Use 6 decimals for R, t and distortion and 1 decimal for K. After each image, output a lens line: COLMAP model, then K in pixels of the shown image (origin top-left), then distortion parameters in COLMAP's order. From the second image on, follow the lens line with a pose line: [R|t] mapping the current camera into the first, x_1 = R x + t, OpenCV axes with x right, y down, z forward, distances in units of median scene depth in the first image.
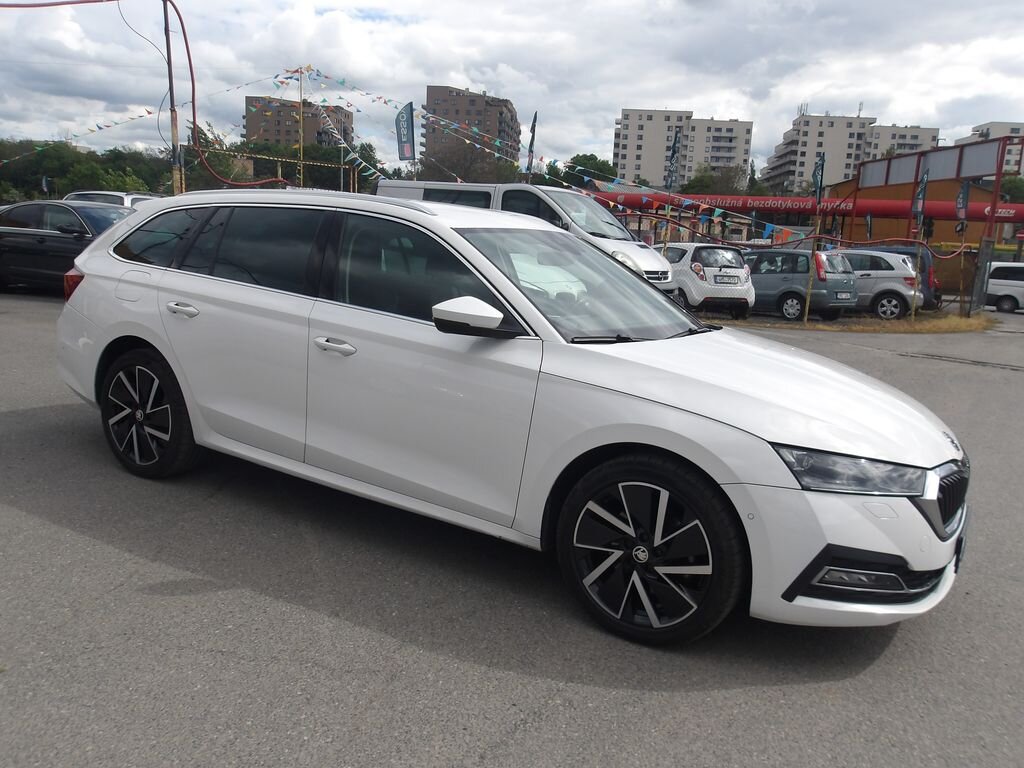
lens RADIAL K [[889.3, 0, 512.7], [0, 889.3, 383.7], [0, 0, 1]] dist [-0.007926, 0.027977]
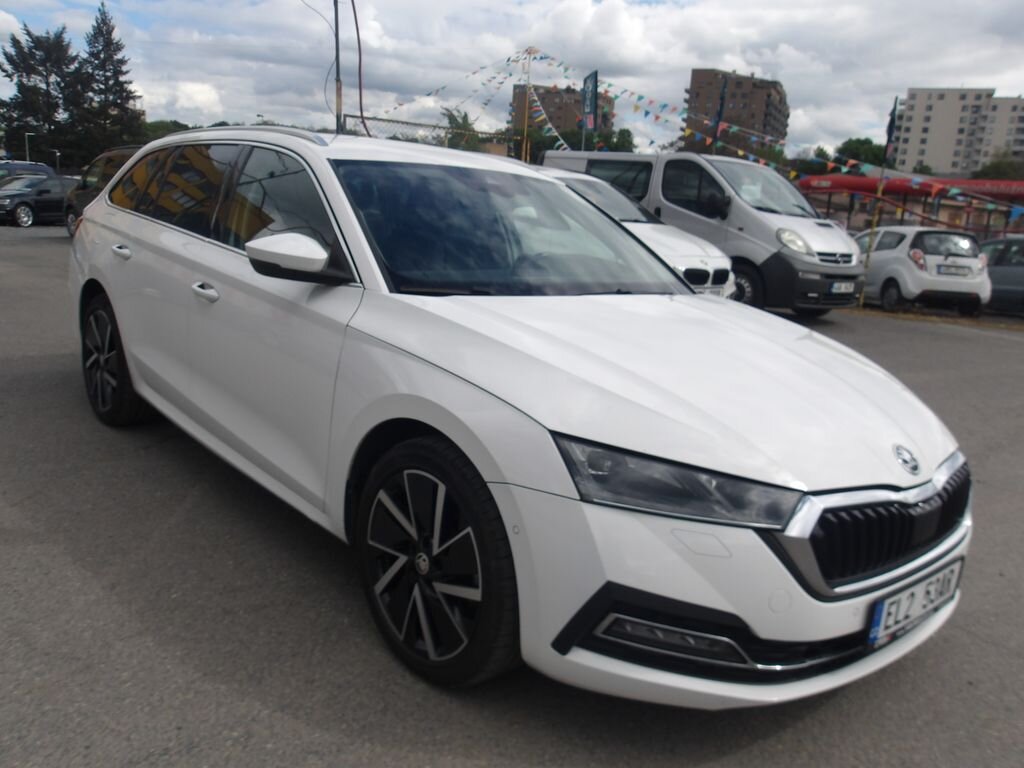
lens RADIAL K [[889.3, 0, 513.8], [0, 889.3, 386.8], [0, 0, 1]] dist [-0.007926, 0.027977]
pose [[0.956184, 0.072731, -0.283589, 0.086579], [-0.068308, 0.997339, 0.025469, 0.002463], [0.284686, -0.004982, 0.958608, 0.055494]]
